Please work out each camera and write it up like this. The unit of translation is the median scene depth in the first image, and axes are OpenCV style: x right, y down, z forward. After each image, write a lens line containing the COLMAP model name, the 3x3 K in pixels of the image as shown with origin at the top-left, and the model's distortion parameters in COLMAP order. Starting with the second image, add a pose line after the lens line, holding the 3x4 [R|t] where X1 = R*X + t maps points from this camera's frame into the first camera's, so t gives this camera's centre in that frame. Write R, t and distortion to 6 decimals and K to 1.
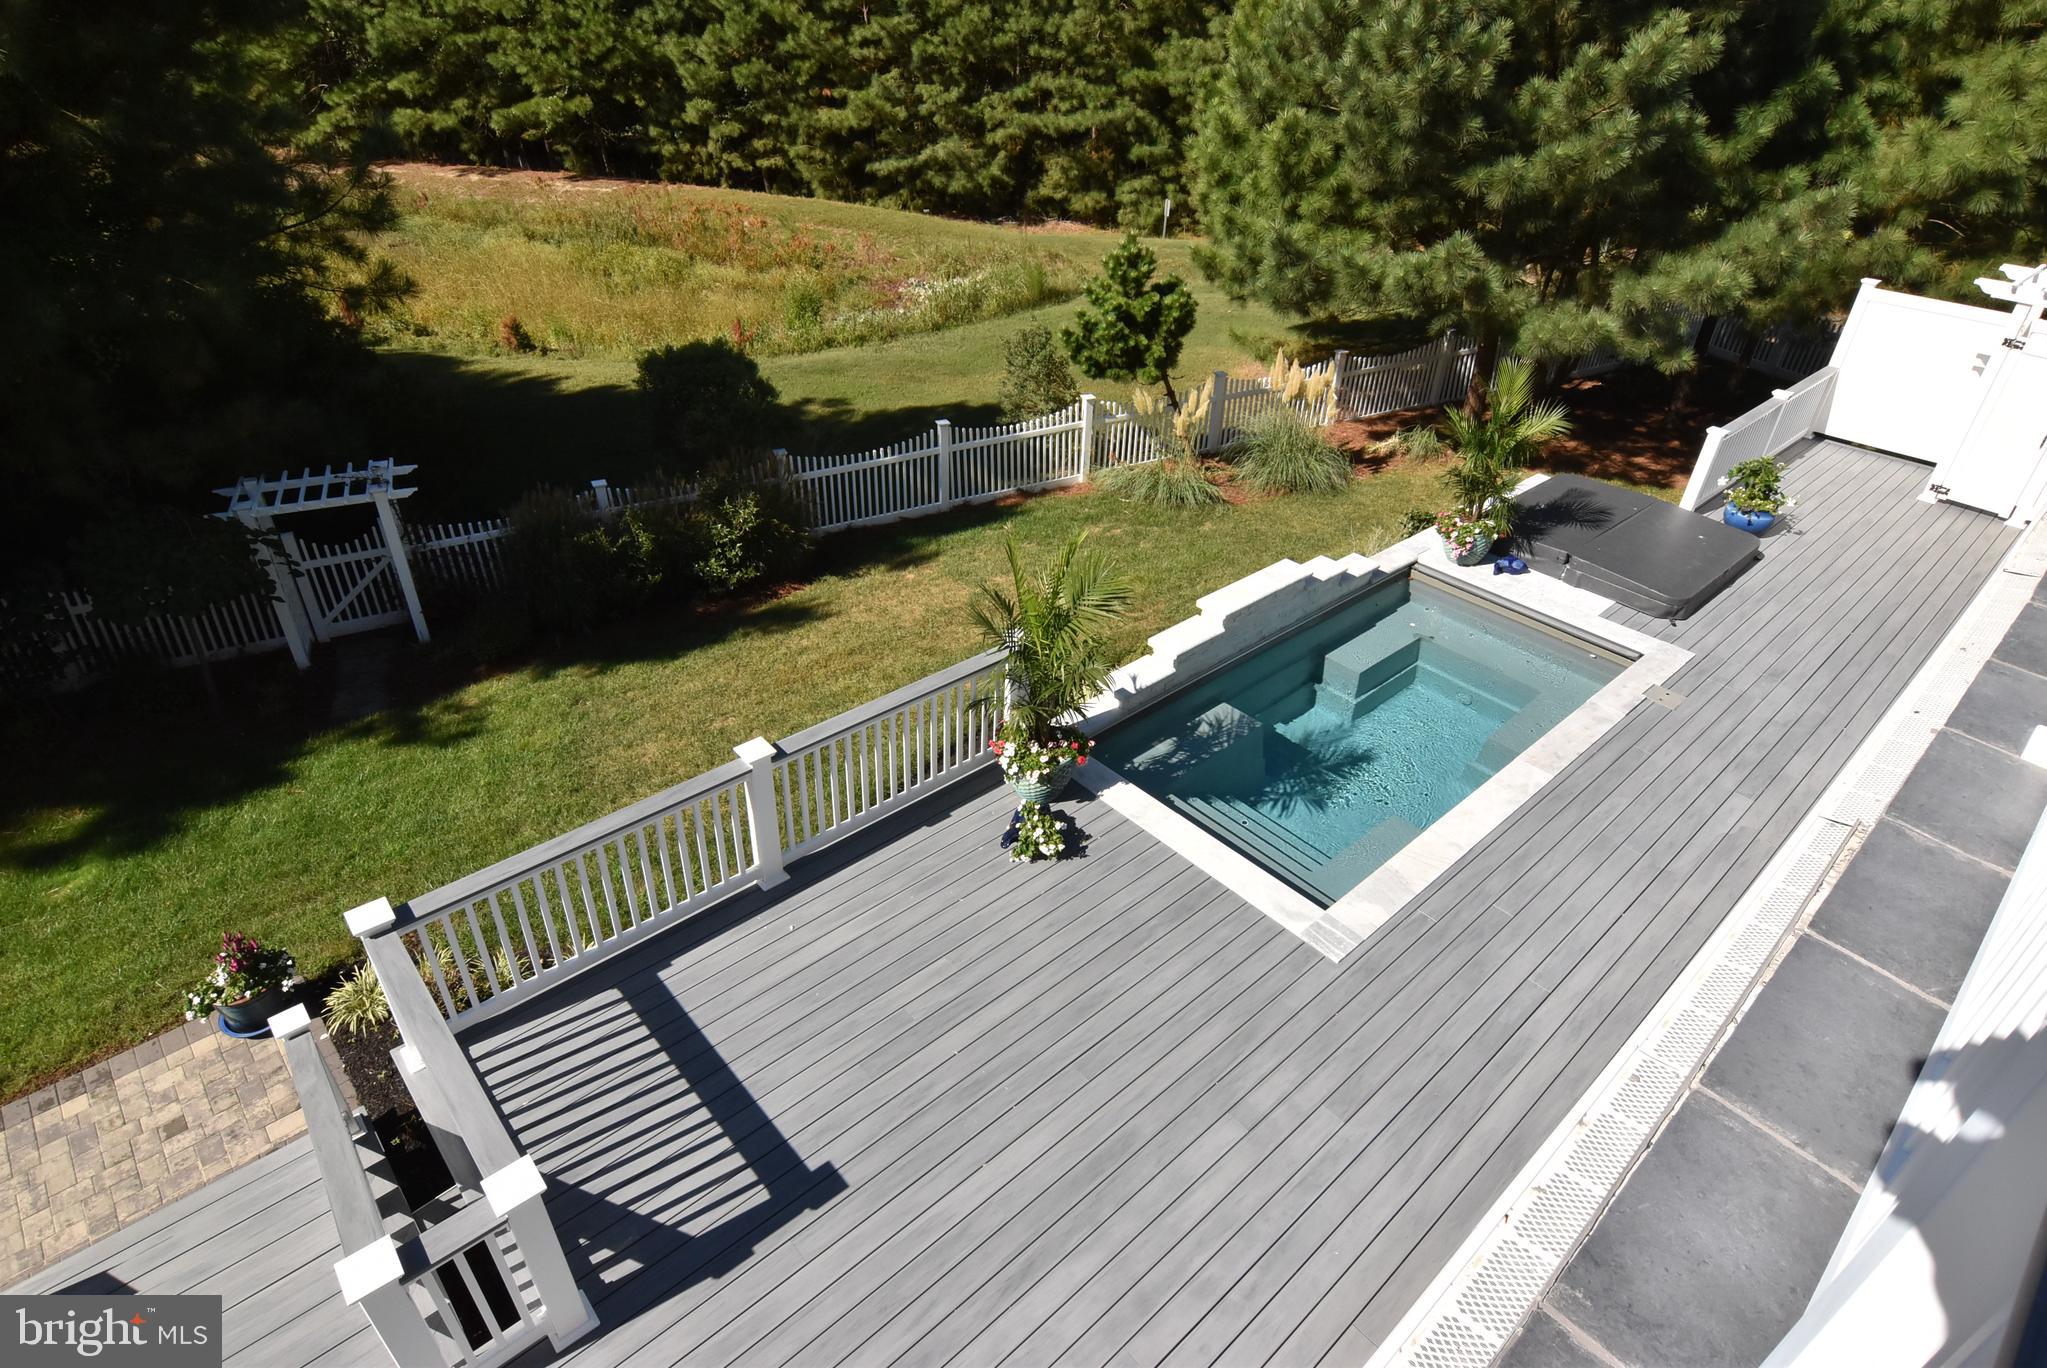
lens RADIAL K [[1097.7, 0, 1016.2], [0, 1097.7, 689.0], [0, 0, 1]] dist [0.005671, -0.019086]
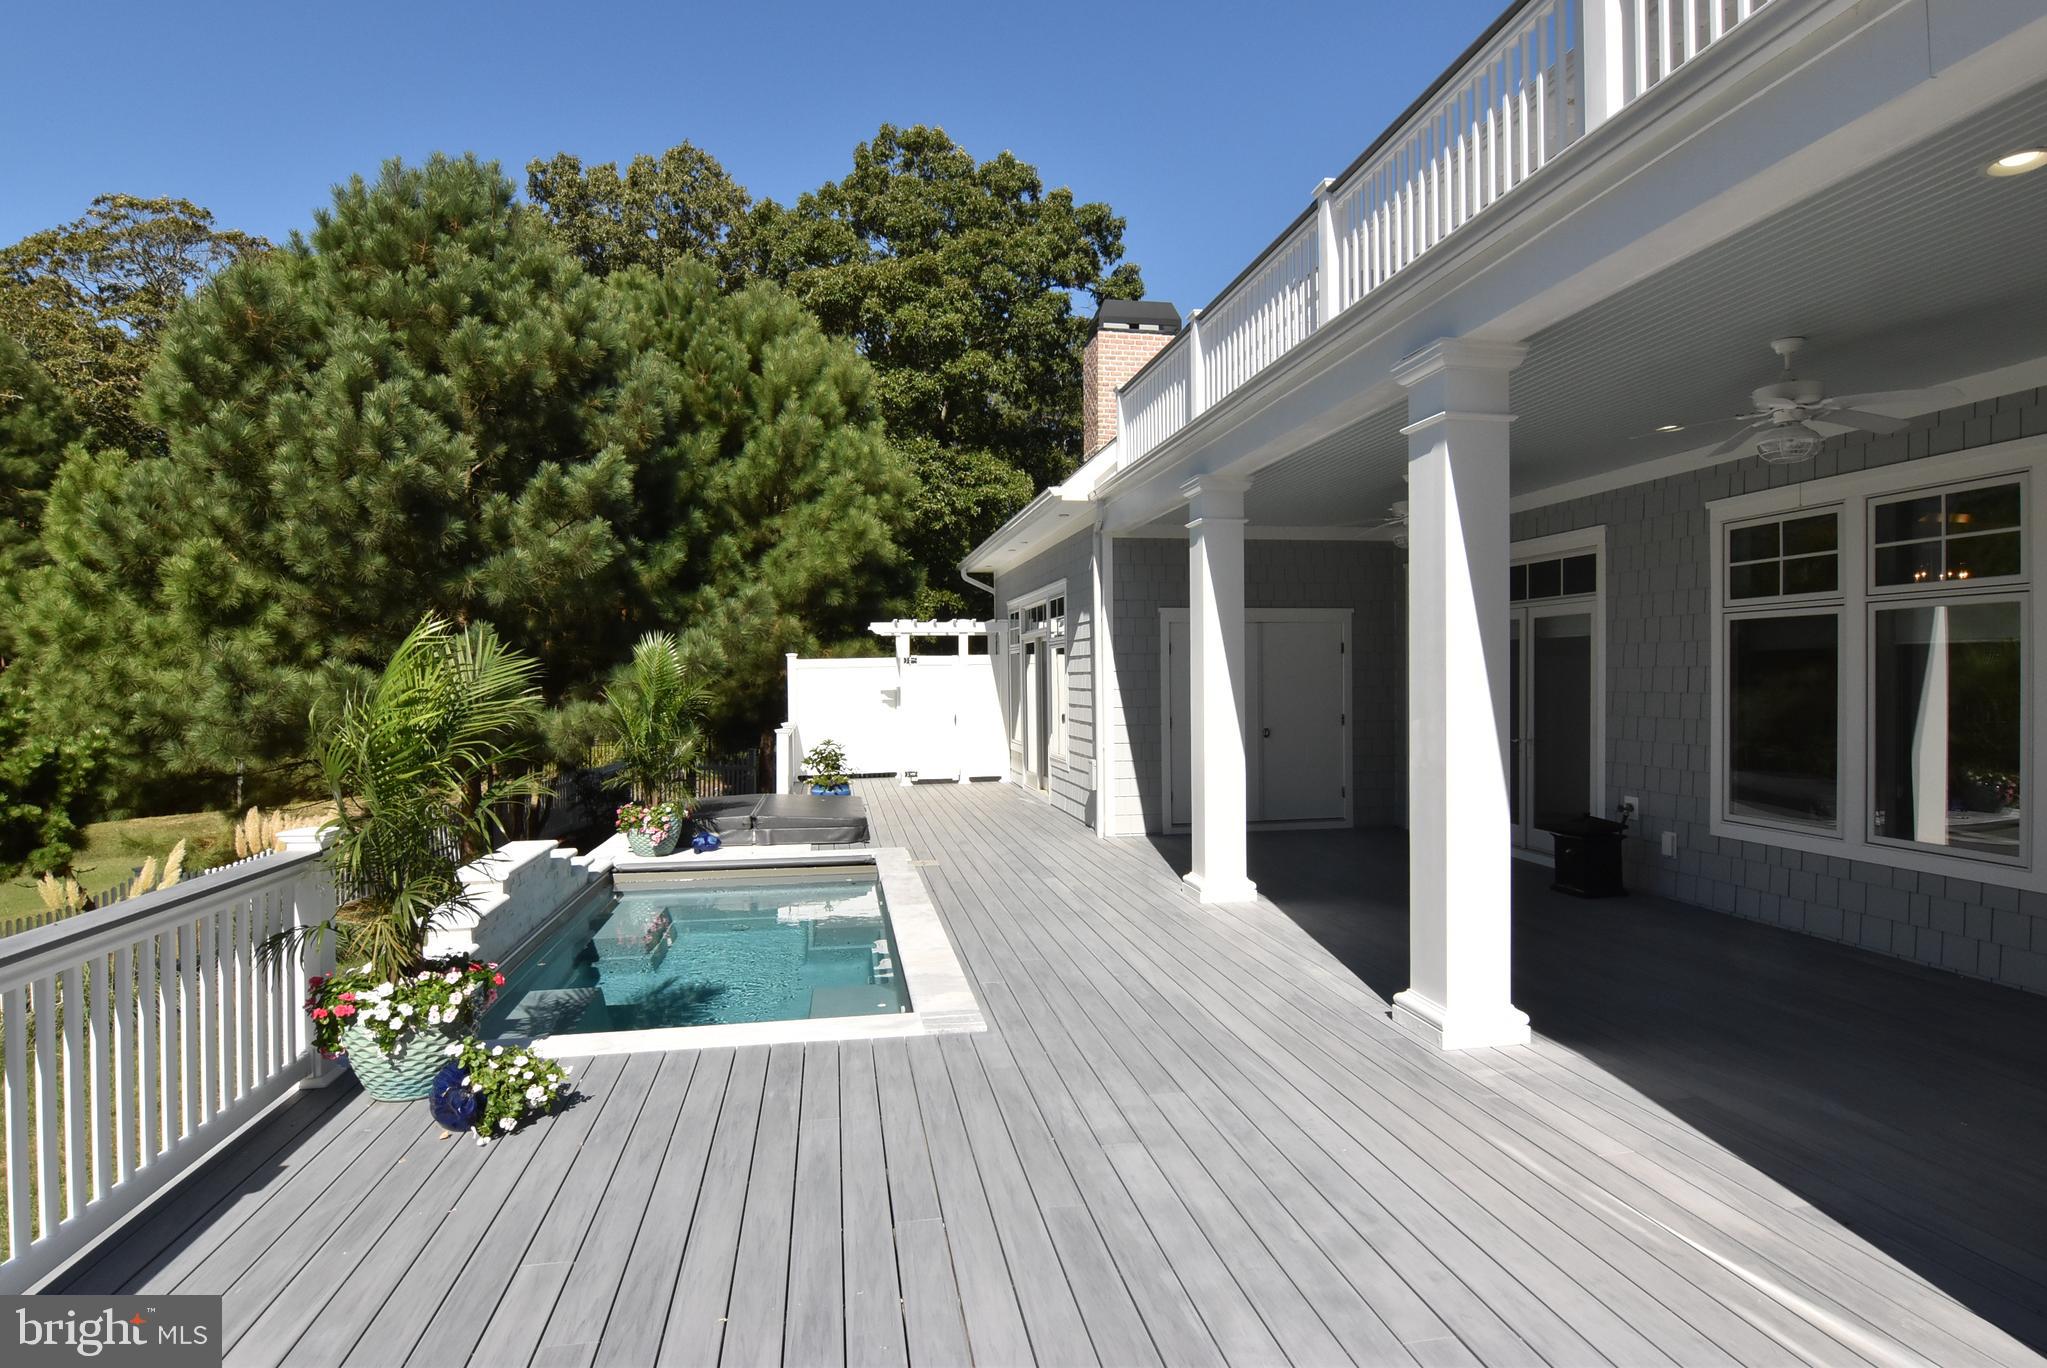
lens RADIAL K [[1097.7, 0, 1041.6], [0, 1097.7, 671.6], [0, 0, 1]] dist [0.005671, -0.019086]
pose [[0.516878, -0.032651, 0.855436, -0.132582], [0.494091, 0.827409, -0.266962, 0.103710], [-0.699079, 0.560650, 0.443802, 0.190584]]
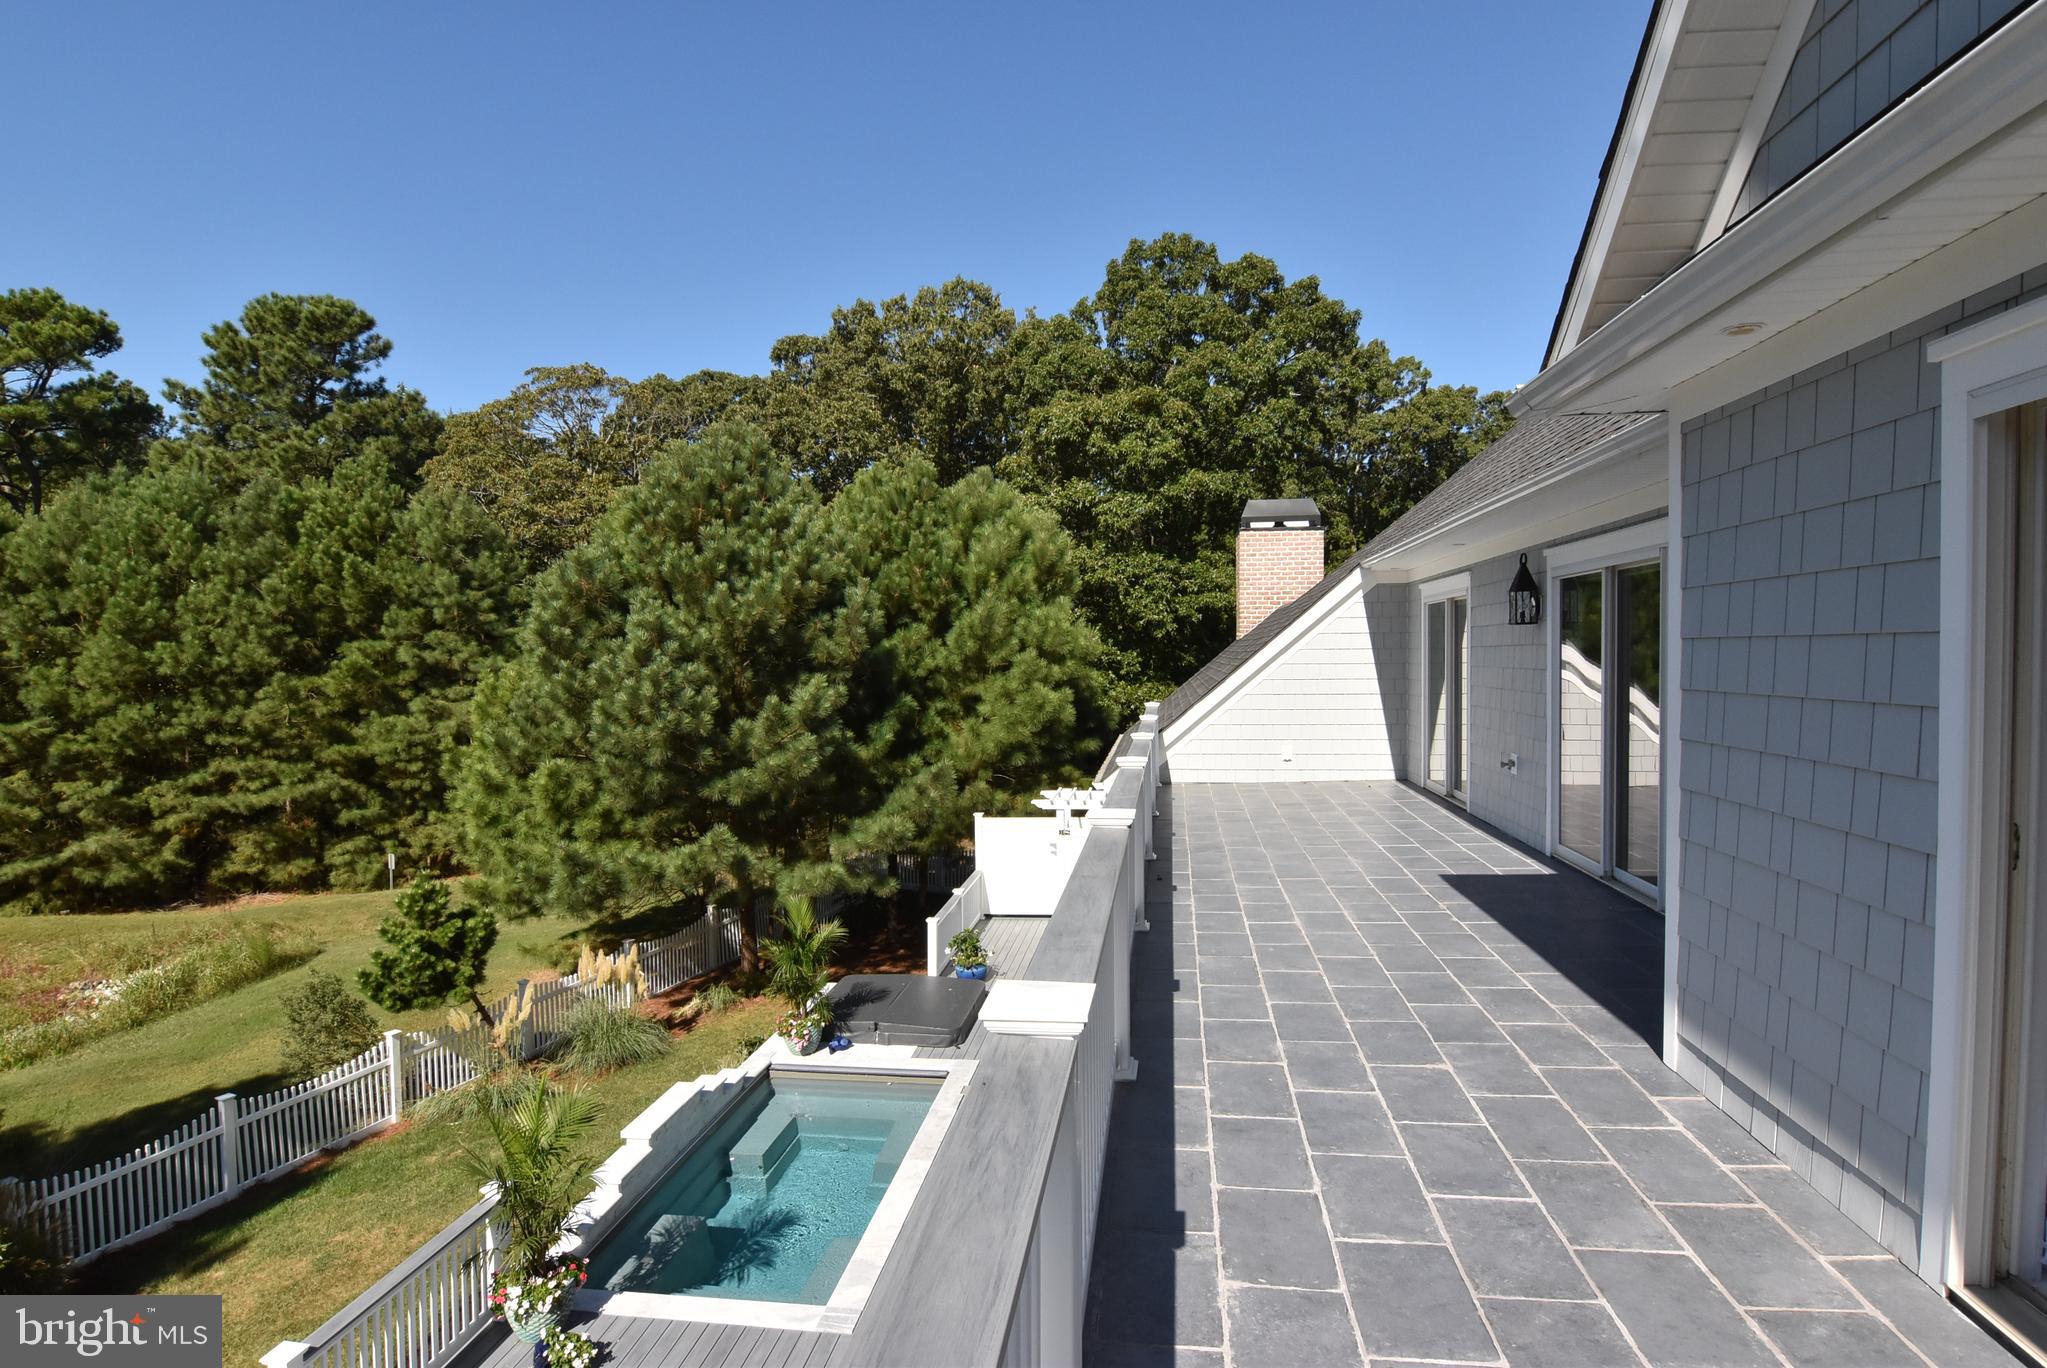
lens RADIAL K [[1097.7, 0, 1043.0], [0, 1097.7, 682.2], [0, 0, 1]] dist [0.005671, -0.019086]
pose [[0.751976, -0.057020, 0.656720, -0.126481], [0.390935, 0.840722, -0.374643, 0.069525], [-0.530757, 0.538457, 0.654493, -0.132455]]
